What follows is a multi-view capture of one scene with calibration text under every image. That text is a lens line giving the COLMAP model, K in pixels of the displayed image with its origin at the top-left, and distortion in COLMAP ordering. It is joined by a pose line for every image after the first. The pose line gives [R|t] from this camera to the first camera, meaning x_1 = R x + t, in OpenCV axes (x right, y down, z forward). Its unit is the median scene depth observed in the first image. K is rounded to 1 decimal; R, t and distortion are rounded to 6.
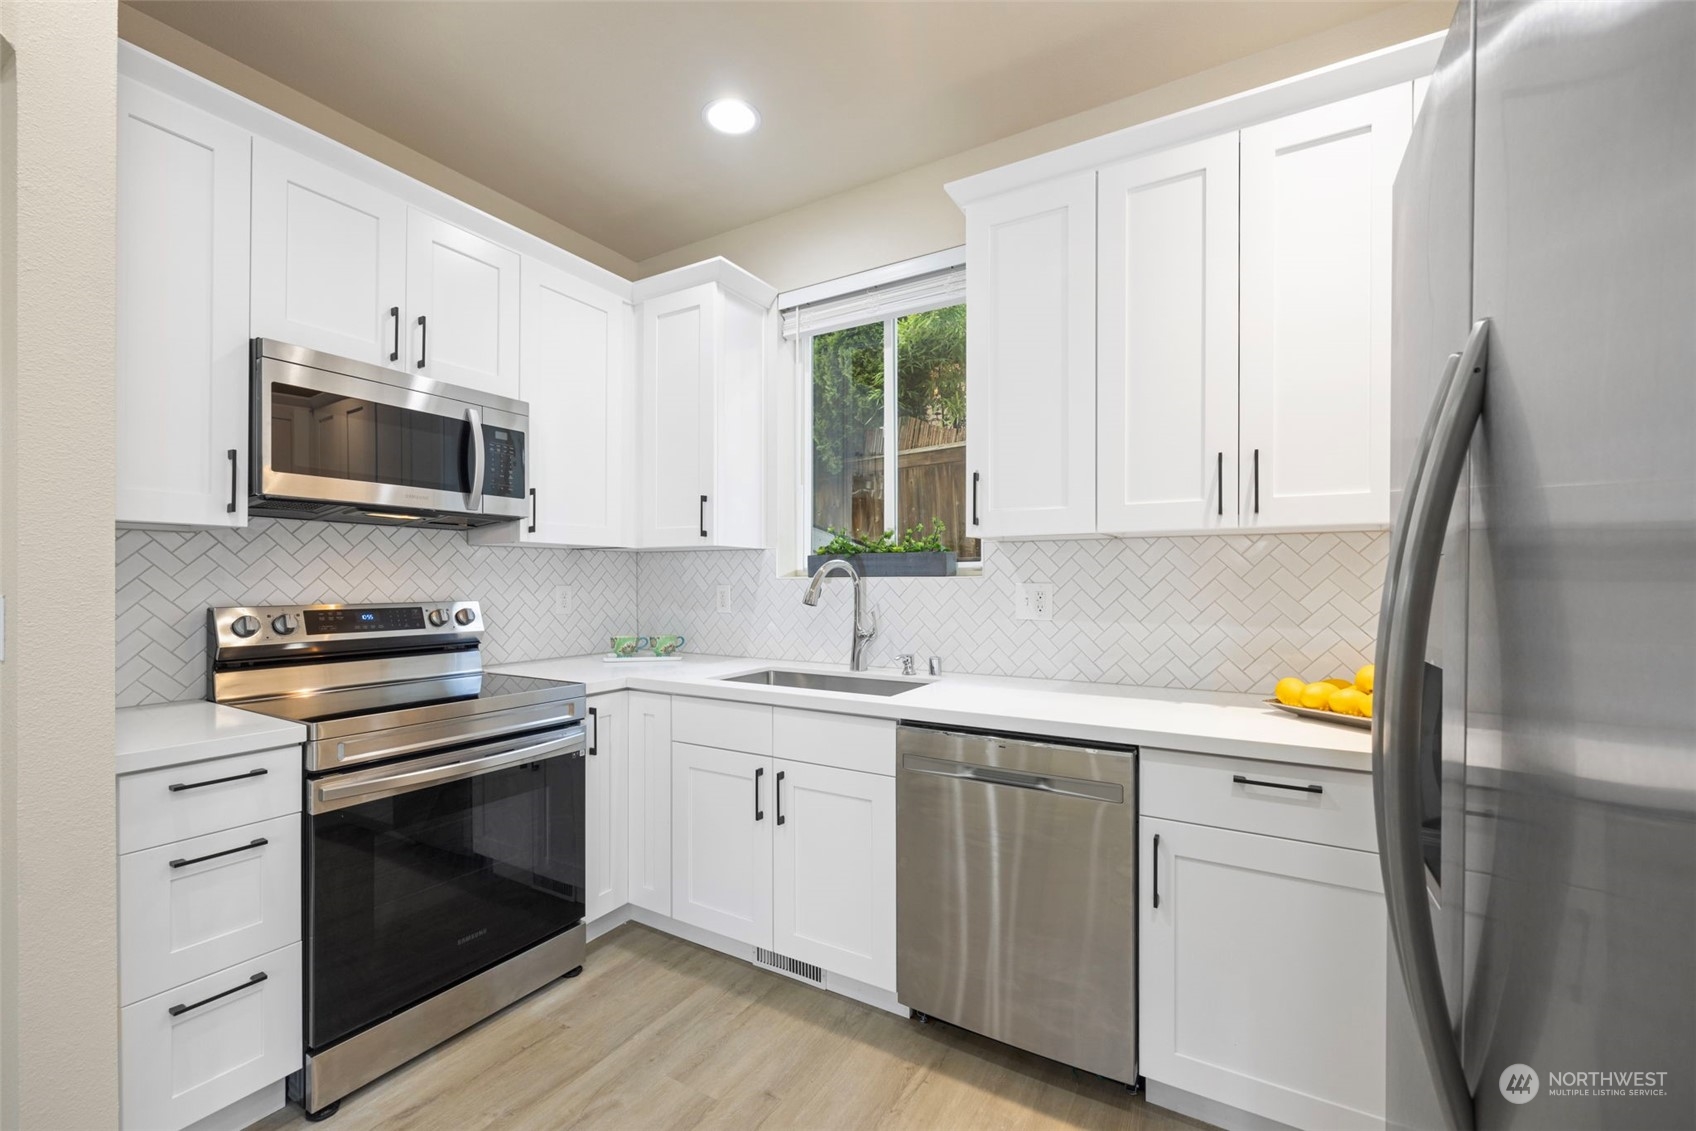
lens RADIAL K [[699.4, 0, 845.3], [0, 699.4, 580.1], [0, 0, 1]] dist [0.003942, 0.000064]
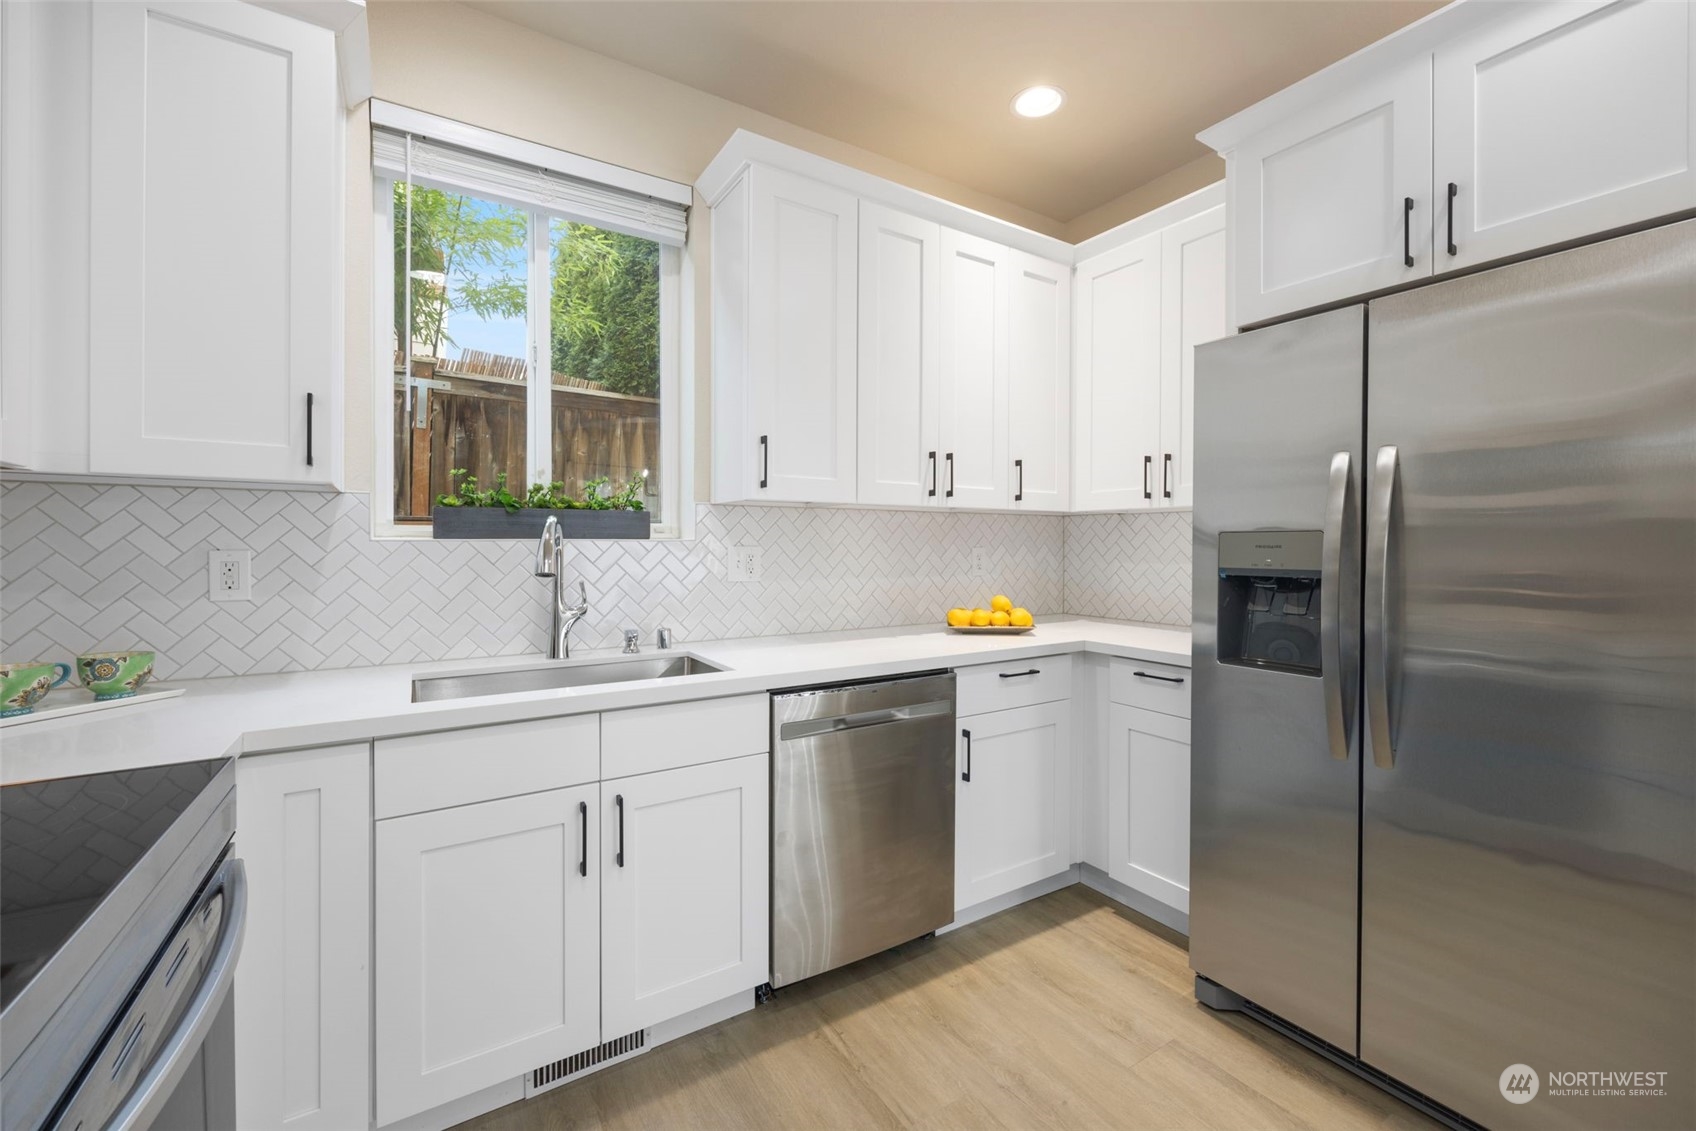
lens RADIAL K [[693.2, 0, 852.1], [0, 693.2, 550.7], [0, 0, 1]] dist [0.007979, 0.000462]
pose [[0.453143, -0.004642, 0.891426, -0.579994], [0.001903, 0.999989, 0.004239, 0.006975], [-0.891436, -0.000225, 0.453147, 0.393202]]
